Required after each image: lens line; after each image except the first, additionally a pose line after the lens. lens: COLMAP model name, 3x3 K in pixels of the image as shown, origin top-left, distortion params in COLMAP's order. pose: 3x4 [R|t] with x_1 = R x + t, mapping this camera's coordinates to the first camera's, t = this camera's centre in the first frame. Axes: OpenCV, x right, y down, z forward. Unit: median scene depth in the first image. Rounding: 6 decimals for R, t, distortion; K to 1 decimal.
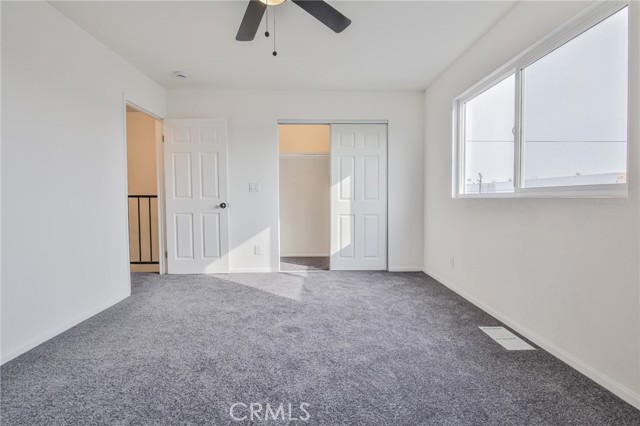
lens RADIAL K [[292.8, 0, 321.3], [0, 292.8, 209.2], [0, 0, 1]] dist [-0.000937, -0.011522]
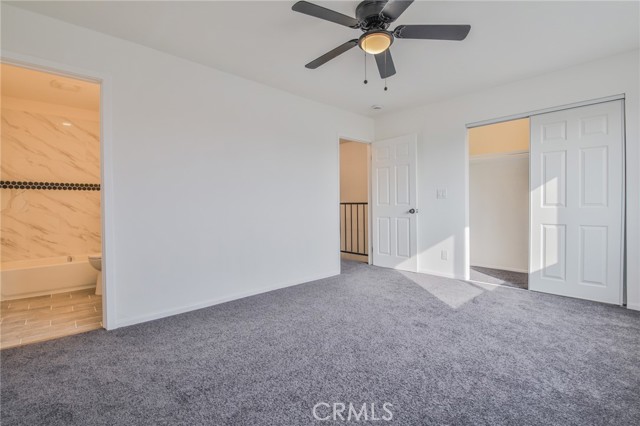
lens RADIAL K [[292.8, 0, 321.3], [0, 292.8, 209.2], [0, 0, 1]] dist [-0.000937, -0.011522]
pose [[0.660558, 0.007345, -0.750739, 0.283550], [-0.024312, 0.999637, -0.011612, 0.001623], [0.750381, 0.025923, 0.660497, -0.004003]]
